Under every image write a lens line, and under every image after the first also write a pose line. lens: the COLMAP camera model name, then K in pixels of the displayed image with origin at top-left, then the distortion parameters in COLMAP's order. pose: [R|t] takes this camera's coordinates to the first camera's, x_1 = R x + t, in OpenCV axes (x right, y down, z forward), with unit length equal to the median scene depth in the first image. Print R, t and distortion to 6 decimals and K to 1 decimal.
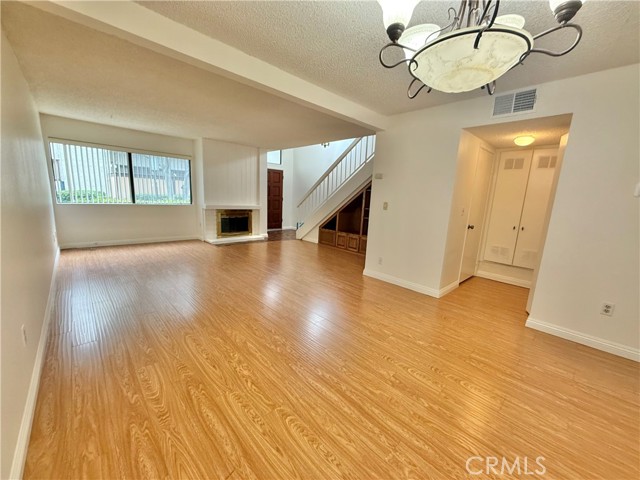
lens RADIAL K [[254.4, 0, 318.1], [0, 254.4, 243.2], [0, 0, 1]] dist [-0.000346, -0.000534]
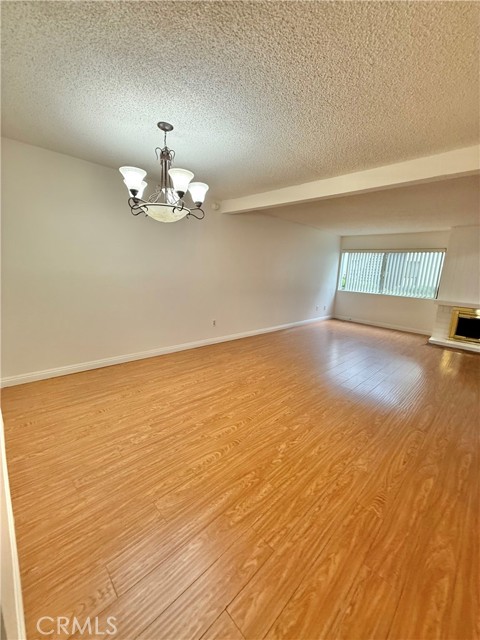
lens RADIAL K [[254.4, 0, 239.1], [0, 254.4, 313.8], [0, 0, 1]] dist [-0.000346, -0.000534]
pose [[0.021089, 0.127482, -0.991617, 0.563439], [-0.232932, 0.965169, 0.119128, -0.053749], [0.972264, 0.228467, 0.050049, 0.330768]]
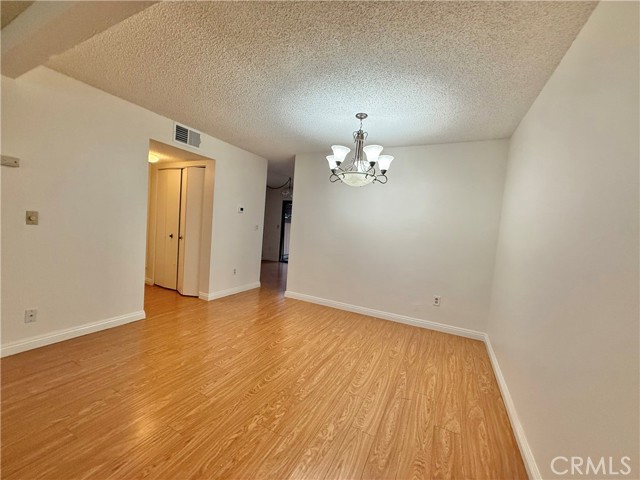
lens RADIAL K [[254.4, 0, 318.5], [0, 254.4, 242.5], [0, 0, 1]] dist [-0.000346, -0.000534]
pose [[-0.338453, -0.134684, 0.931295, -0.371273], [0.084269, 0.981389, 0.172554, -0.104098], [-0.937202, 0.136880, -0.320805, 0.456087]]
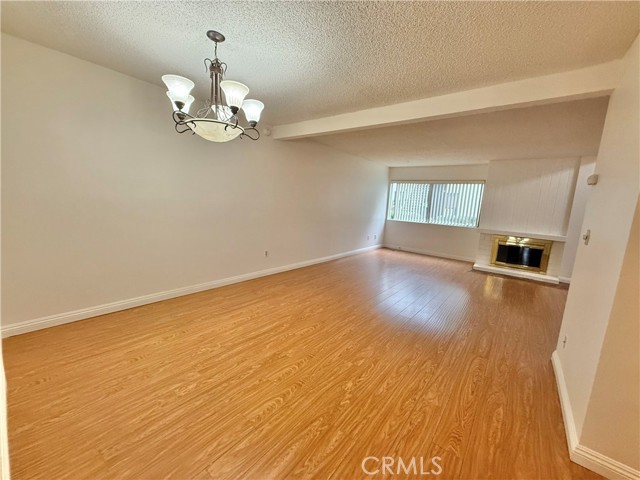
lens RADIAL K [[254.4, 0, 317.7], [0, 254.4, 237.9], [0, 0, 1]] dist [-0.000346, -0.000534]
pose [[0.141438, 0.101304, -0.984750, 0.530271], [-0.233643, 0.970064, 0.066236, -0.041891], [0.961980, 0.220712, 0.160873, 0.313827]]
